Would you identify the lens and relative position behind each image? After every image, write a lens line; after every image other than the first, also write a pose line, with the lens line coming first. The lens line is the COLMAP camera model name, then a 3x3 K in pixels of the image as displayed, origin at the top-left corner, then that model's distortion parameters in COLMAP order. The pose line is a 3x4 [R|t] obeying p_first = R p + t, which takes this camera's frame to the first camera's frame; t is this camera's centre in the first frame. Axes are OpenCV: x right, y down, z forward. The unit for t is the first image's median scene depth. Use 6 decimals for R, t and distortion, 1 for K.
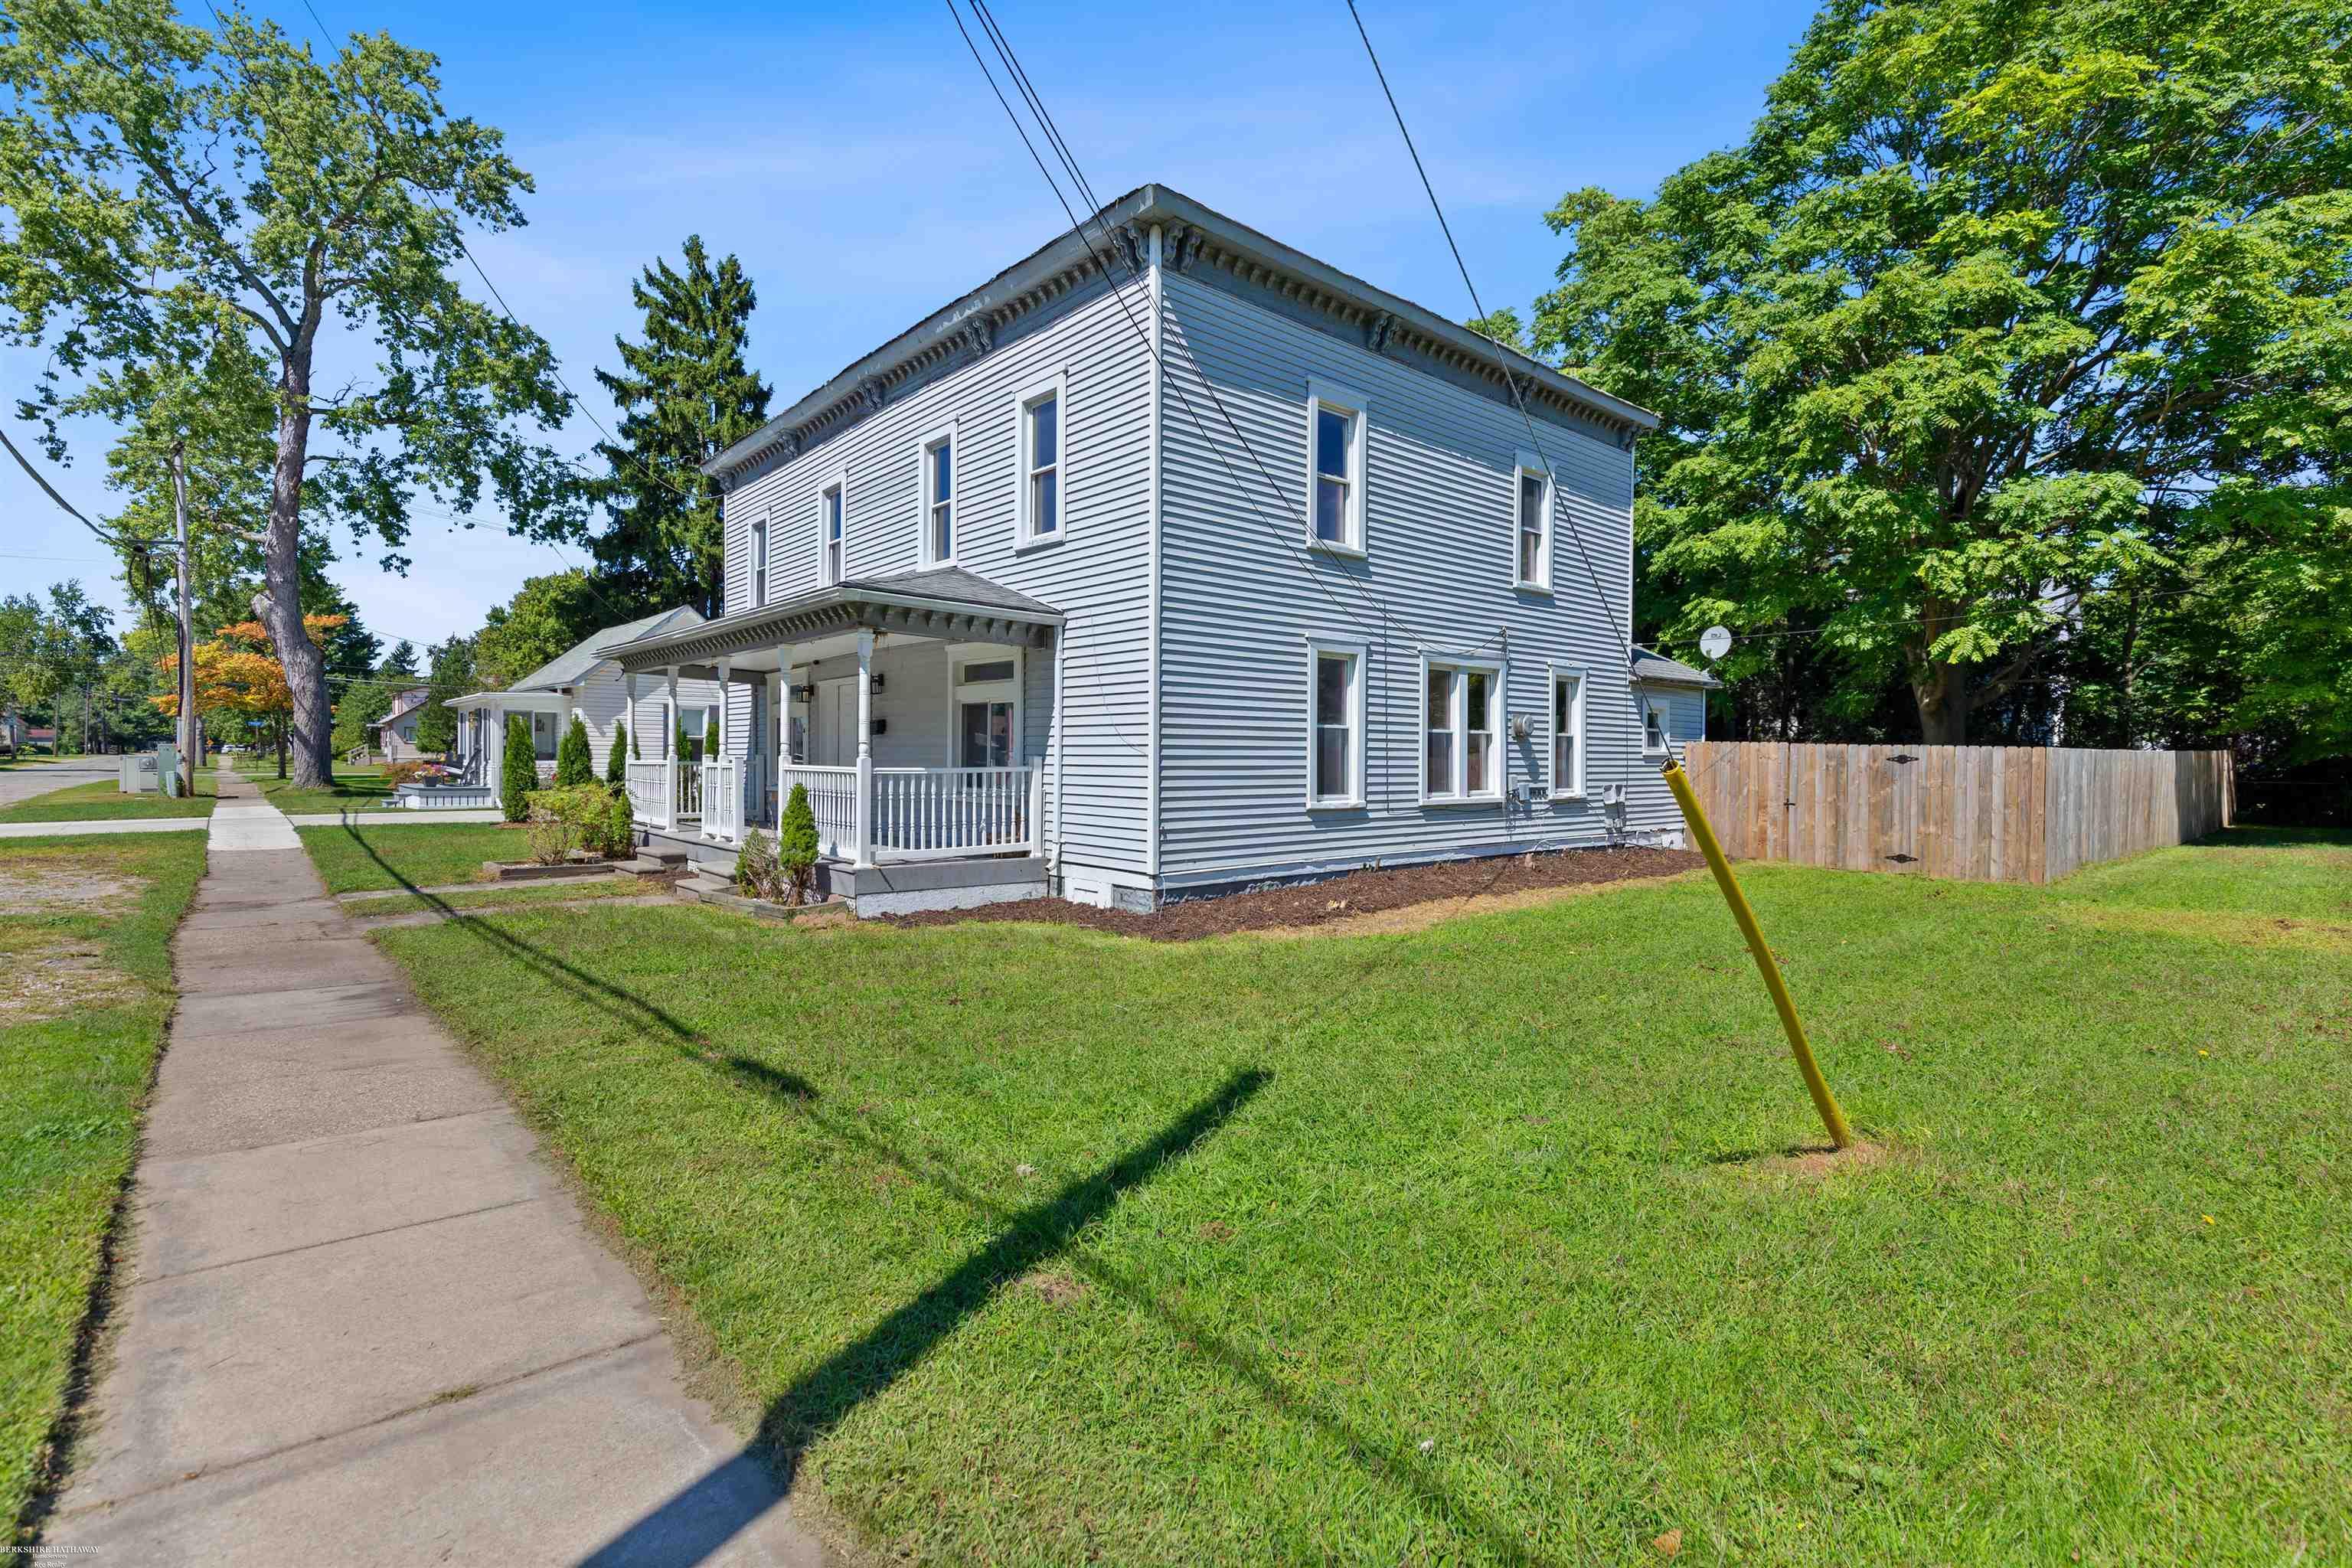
lens RADIAL K [[1103.9, 0, 1157.4], [0, 1103.9, 792.5], [0, 0, 1]] dist [0.019106, 0.000035]
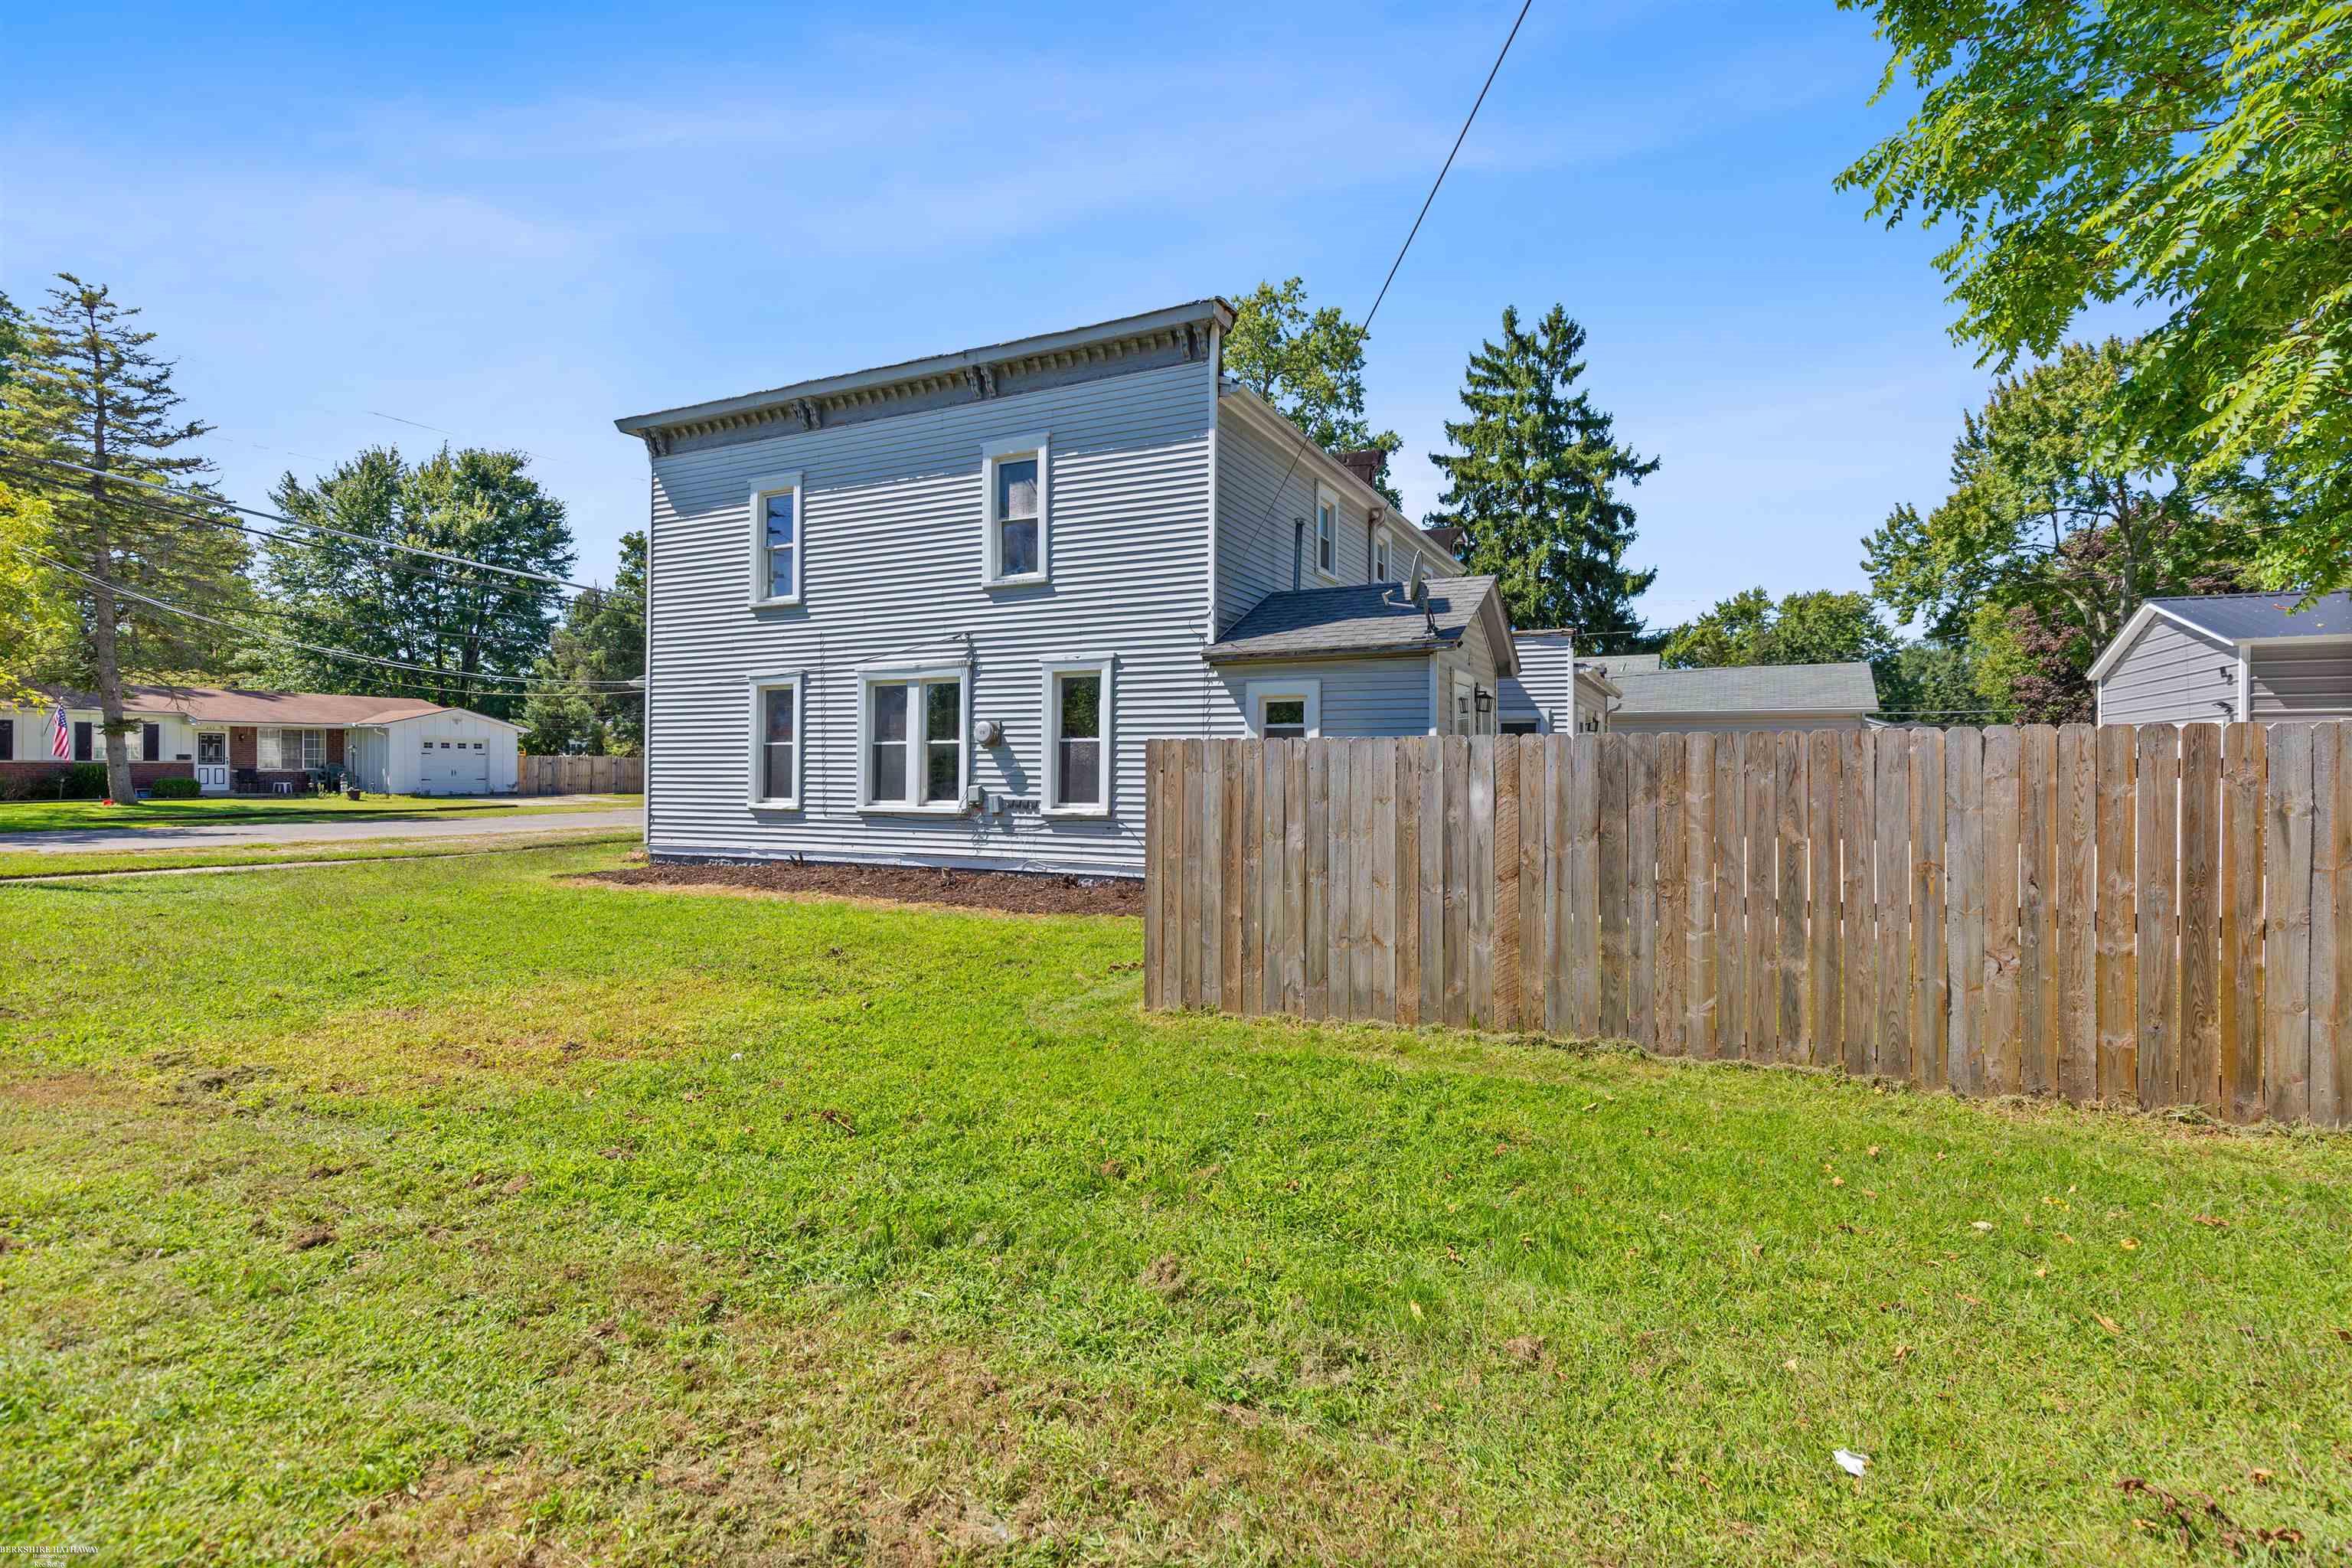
lens RADIAL K [[1076.3, 0, 1196.0], [0, 1076.3, 771.3], [0, 0, 1]] dist [0.000754, 0.000296]
pose [[0.388809, -0.003031, -0.921314, 1.310072], [-0.028099, 0.999490, -0.015146, -0.020616], [0.920890, 0.031777, 0.388525, 0.859810]]
